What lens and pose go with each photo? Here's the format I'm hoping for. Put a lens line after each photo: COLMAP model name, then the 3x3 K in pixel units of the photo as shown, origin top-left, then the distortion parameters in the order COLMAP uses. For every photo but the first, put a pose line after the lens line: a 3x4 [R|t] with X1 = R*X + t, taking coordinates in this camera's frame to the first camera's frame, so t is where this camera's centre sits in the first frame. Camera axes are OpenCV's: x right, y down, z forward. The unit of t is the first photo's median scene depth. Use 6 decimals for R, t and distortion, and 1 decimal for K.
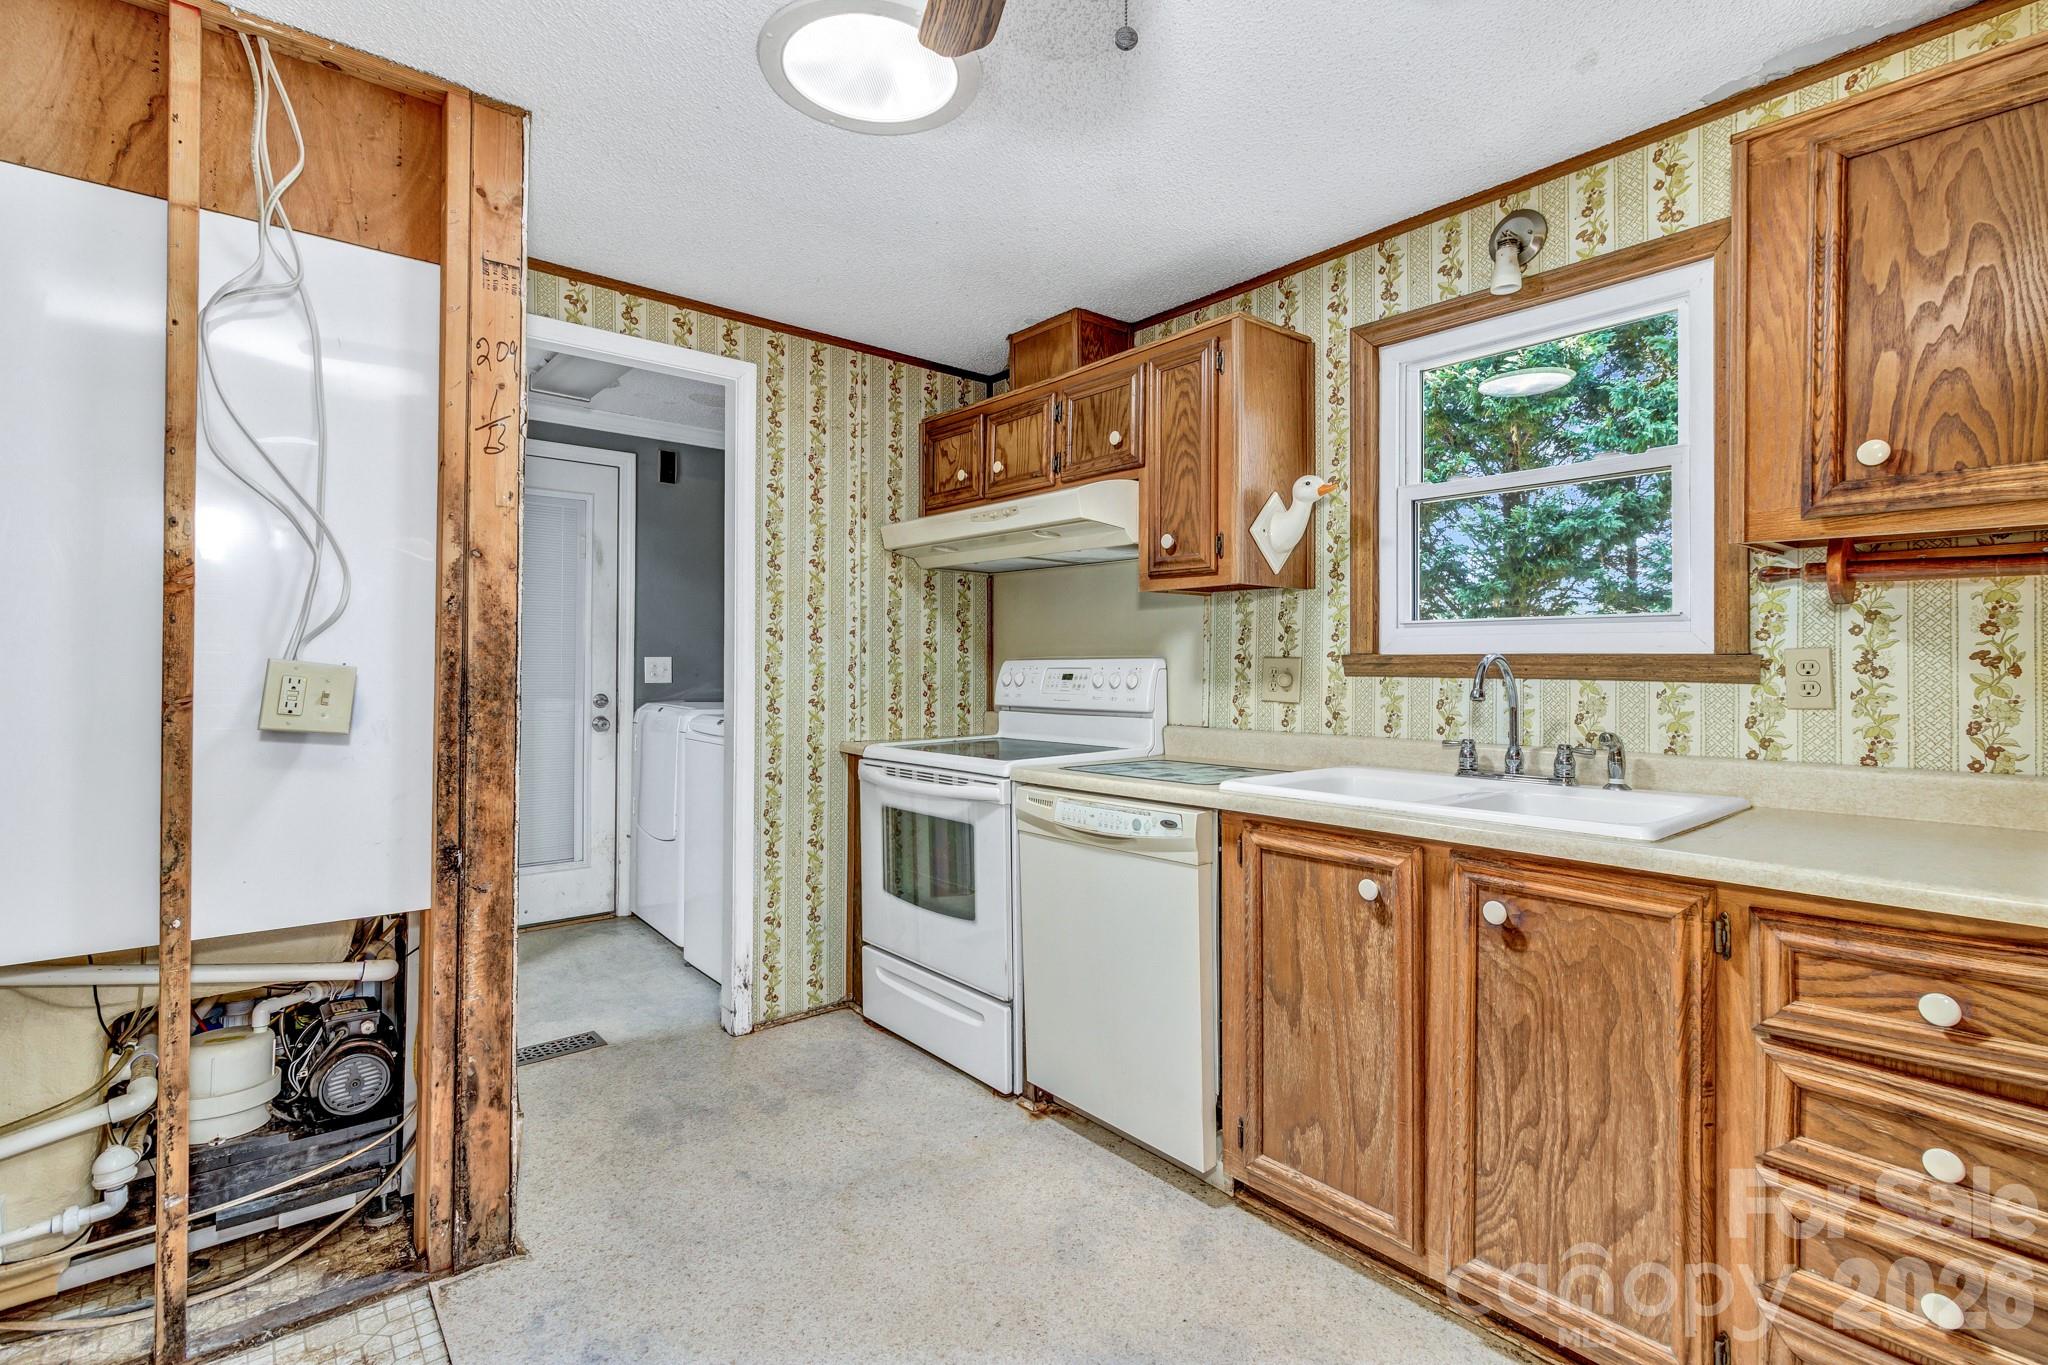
lens RADIAL K [[944.7, 0, 1030.5], [0, 944.7, 661.8], [0, 0, 1]] dist [0.002781, 0.000791]
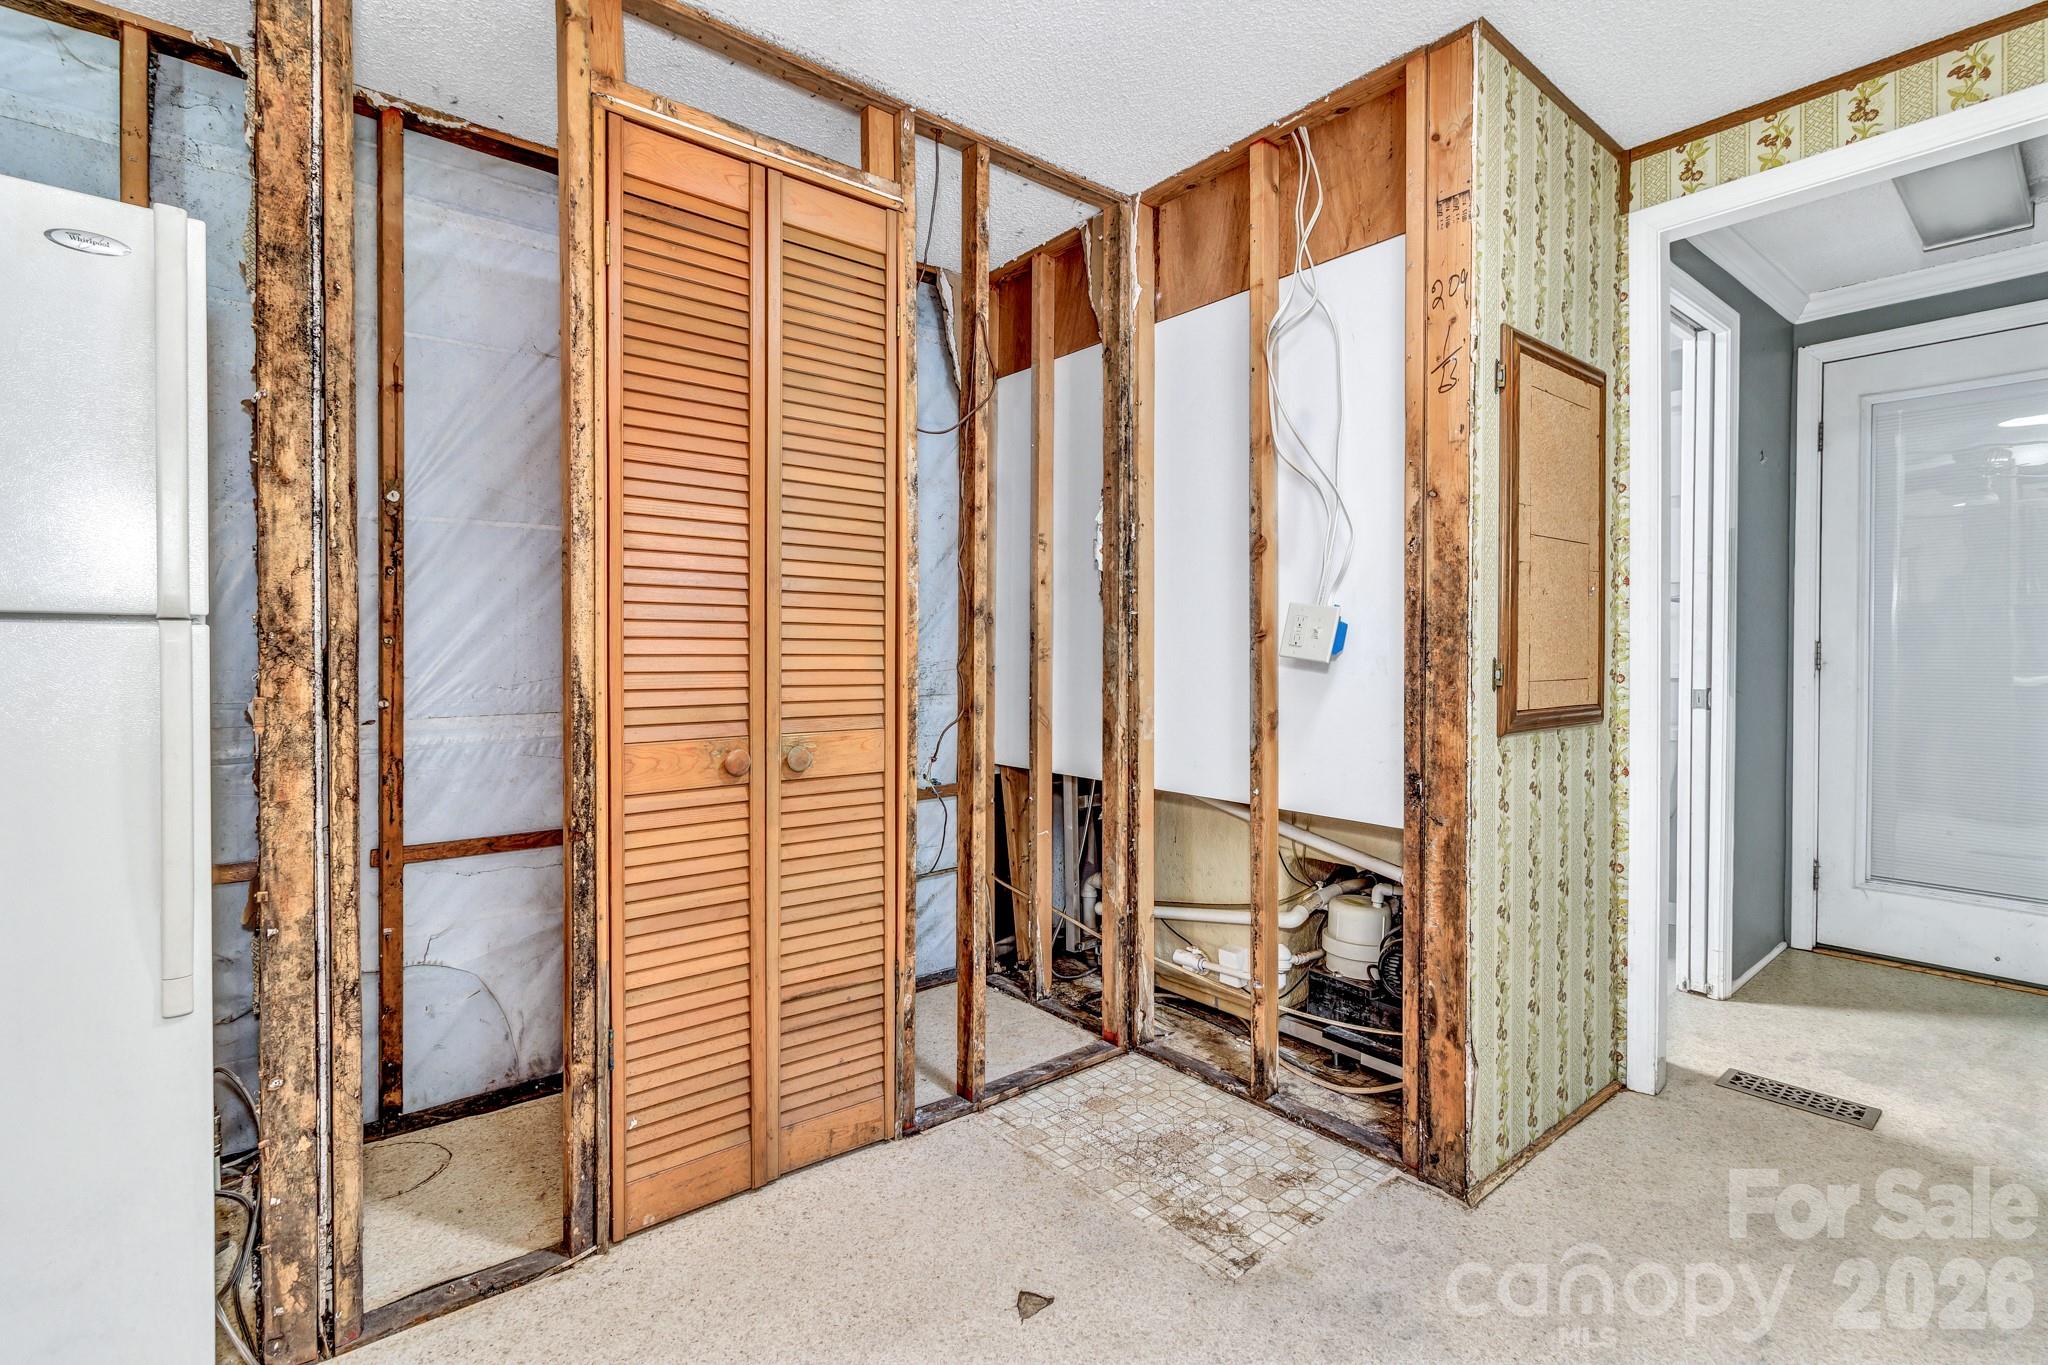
lens RADIAL K [[944.7, 0, 1030.5], [0, 944.7, 661.8], [0, 0, 1]] dist [0.002781, 0.000791]
pose [[-0.006036, 0.006500, -0.999961, 0.445205], [0.004047, 0.999971, 0.006475, 0.059810], [0.999974, -0.004008, -0.006062, 0.569936]]
